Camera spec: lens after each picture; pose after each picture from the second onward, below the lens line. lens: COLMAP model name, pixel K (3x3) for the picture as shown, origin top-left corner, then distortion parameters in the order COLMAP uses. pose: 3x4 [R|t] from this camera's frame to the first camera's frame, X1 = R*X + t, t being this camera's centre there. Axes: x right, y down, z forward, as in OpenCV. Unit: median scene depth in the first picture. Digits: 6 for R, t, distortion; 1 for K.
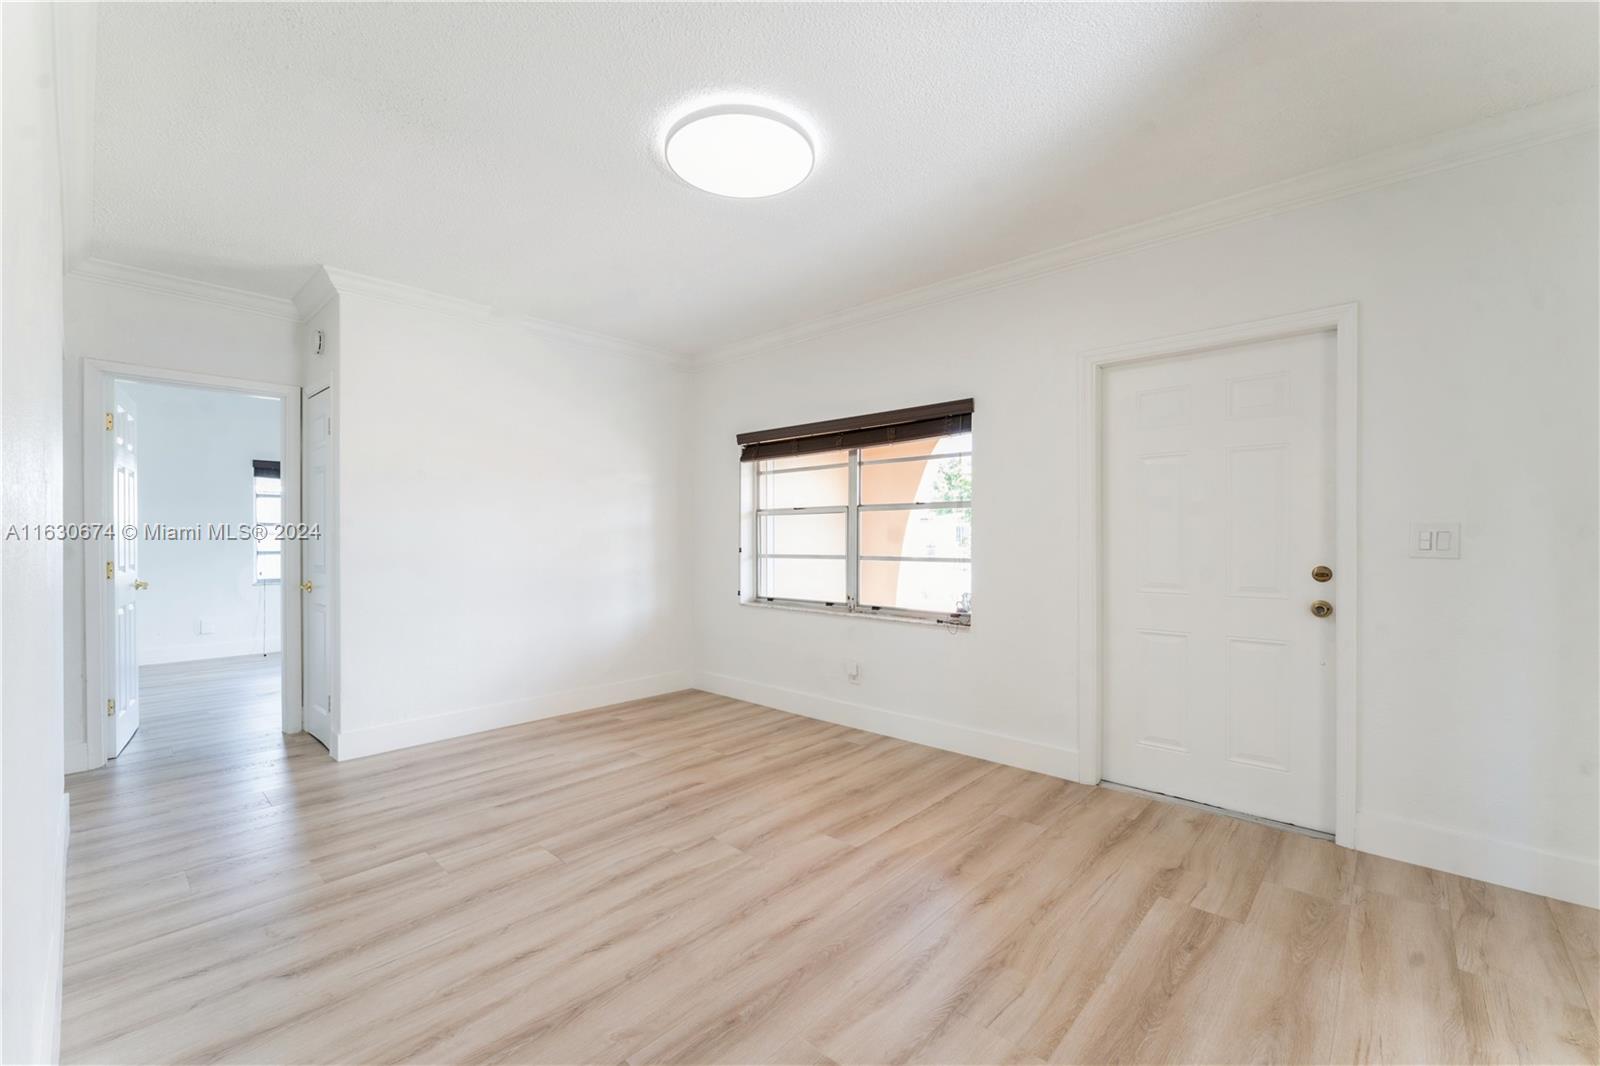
lens RADIAL K [[662.7, 0, 800.0], [0, 662.7, 533.0], [0, 0, 1]] dist [-0.008802, 0.000430]
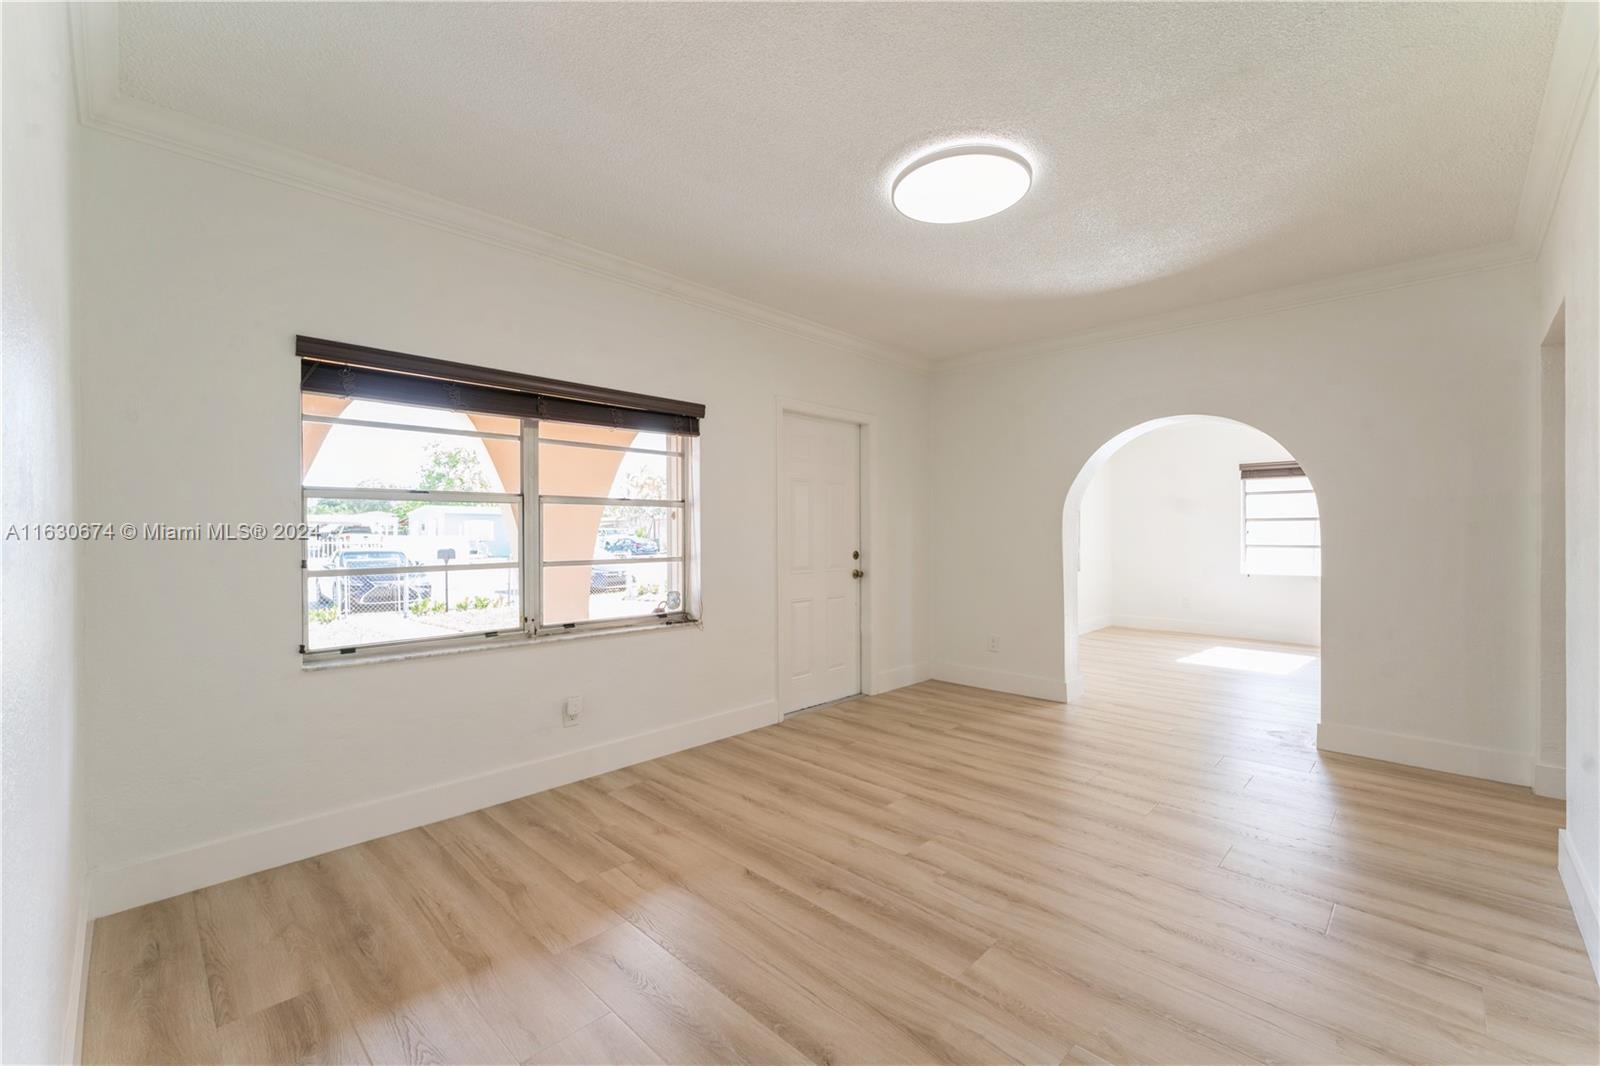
lens RADIAL K [[651.4, 0, 804.7], [0, 651.4, 526.6], [0, 0, 1]] dist [0.002280, 0.000175]
pose [[0.030517, 0.009449, 0.999490, -0.816008], [-0.004570, 0.999946, -0.009314, -0.000277], [-0.999524, -0.004283, 0.030558, 0.848734]]
